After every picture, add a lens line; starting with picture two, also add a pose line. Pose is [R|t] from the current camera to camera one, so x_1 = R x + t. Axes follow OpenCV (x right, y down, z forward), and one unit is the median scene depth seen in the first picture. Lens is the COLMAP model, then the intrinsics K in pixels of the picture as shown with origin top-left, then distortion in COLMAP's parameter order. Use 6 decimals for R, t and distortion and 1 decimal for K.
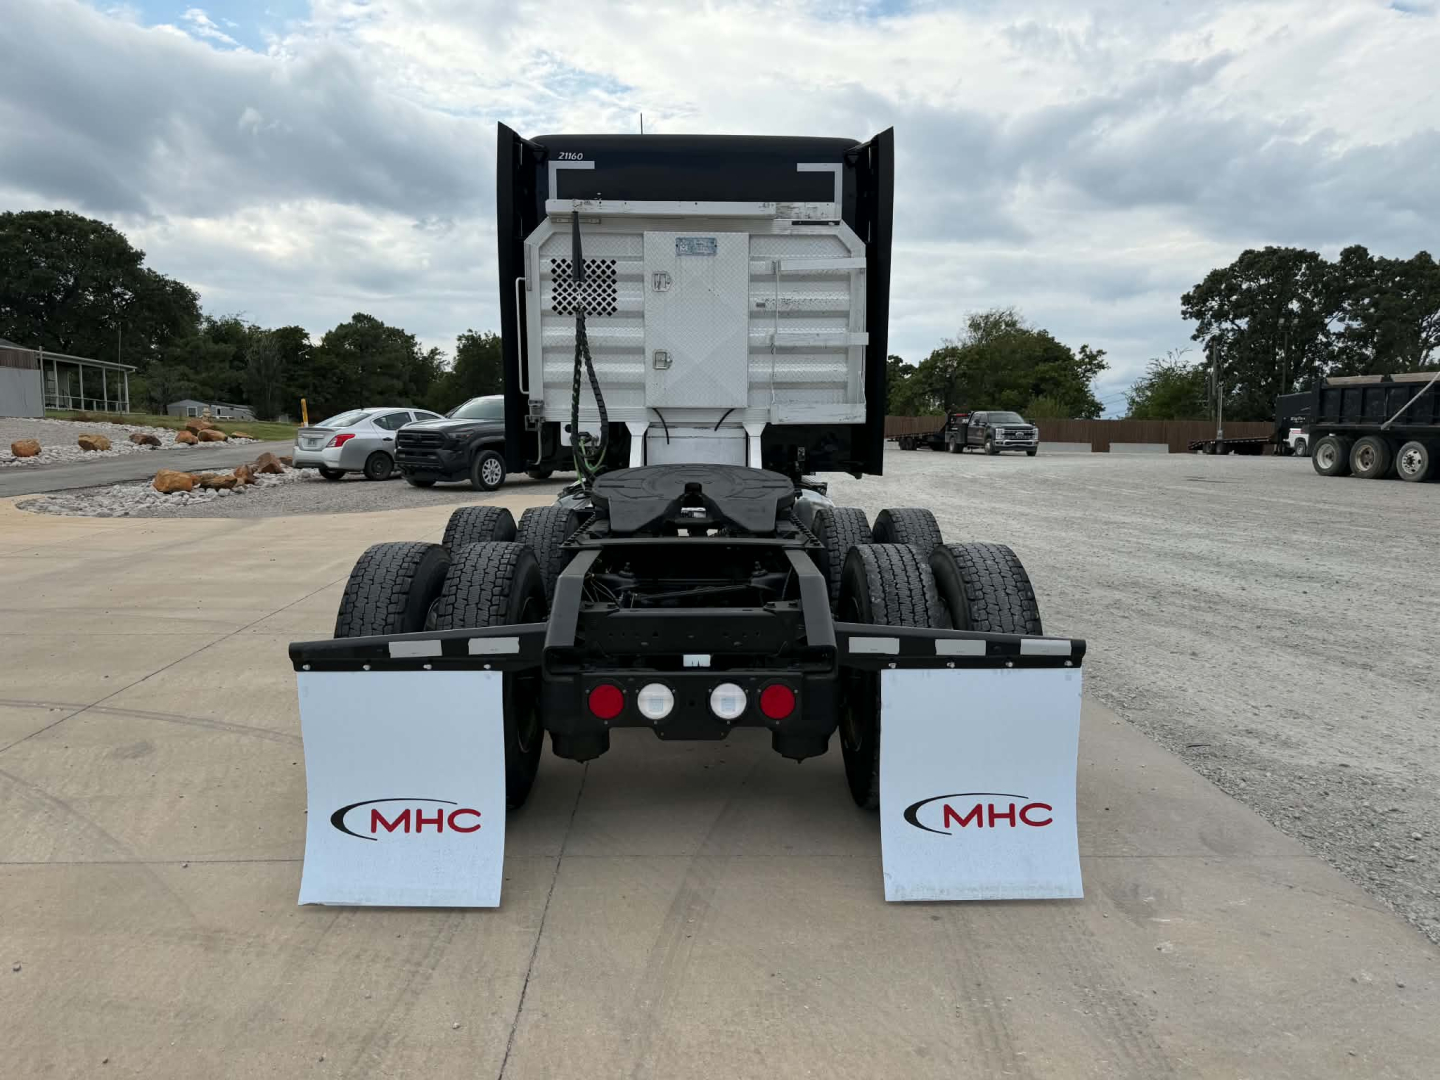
lens RADIAL K [[1009.6, 0, 721.6], [0, 1009.6, 557.8], [0, 0, 1]] dist [0.100617, -0.117139]
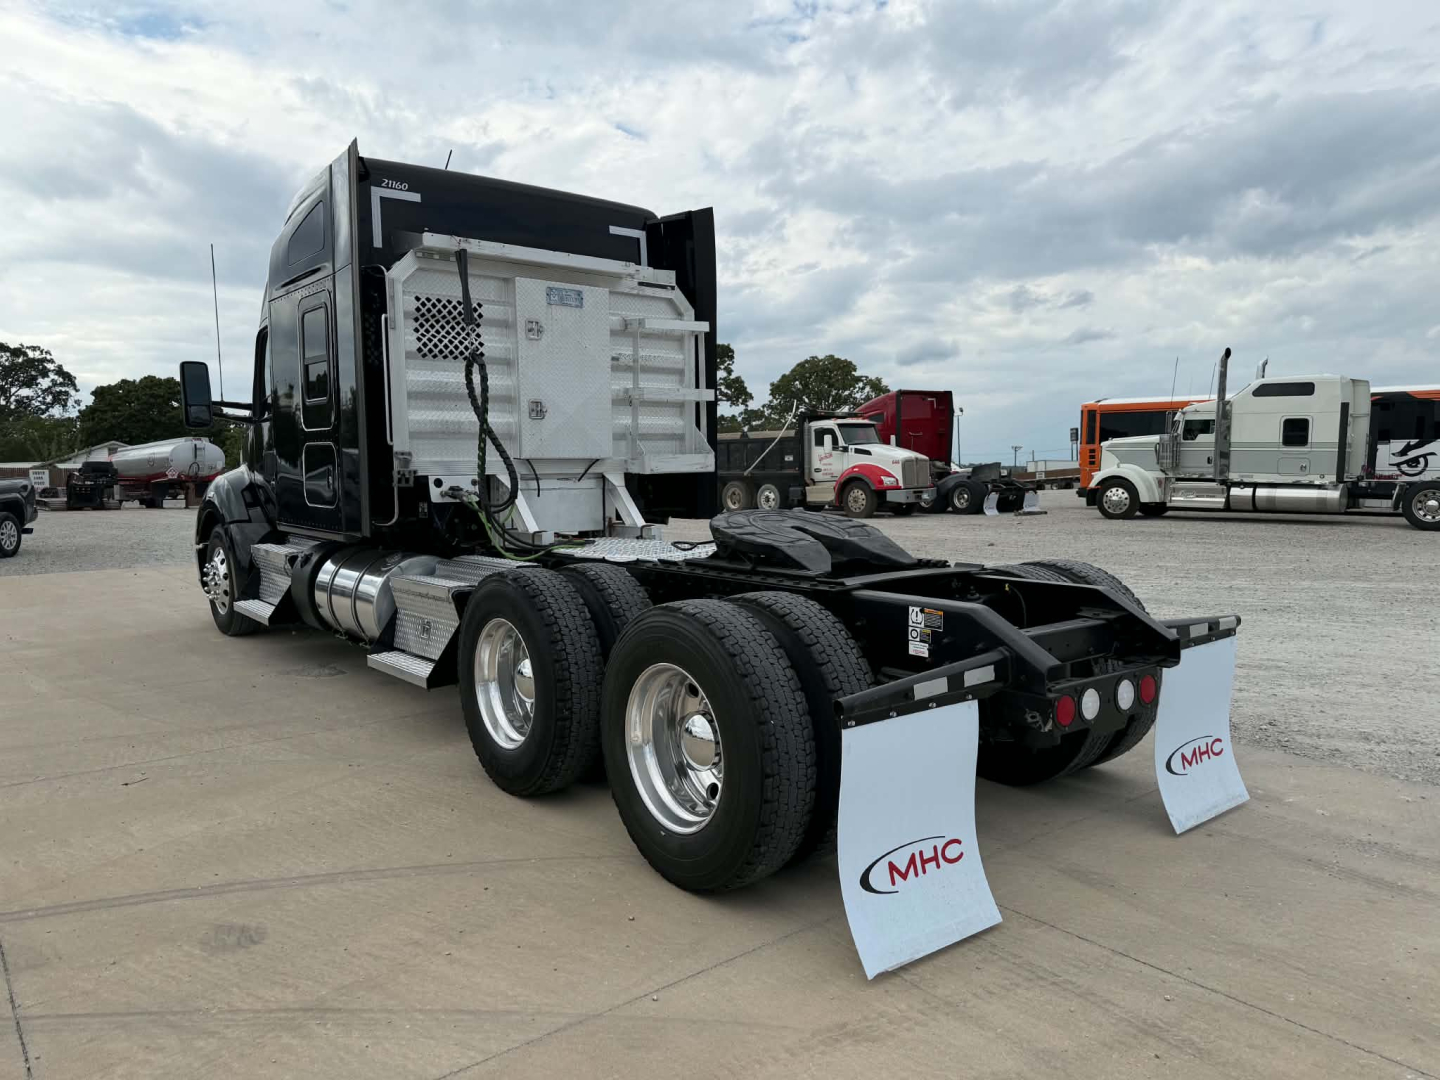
lens RADIAL K [[1012.7, 0, 734.1], [0, 1012.7, 537.5], [0, 0, 1]] dist [0.124798, -0.204627]
pose [[0.790840, -0.056828, 0.609379, -0.502431], [0.099253, 0.994408, -0.036074, -0.021464], [-0.603922, 0.089011, 0.792058, 0.133421]]
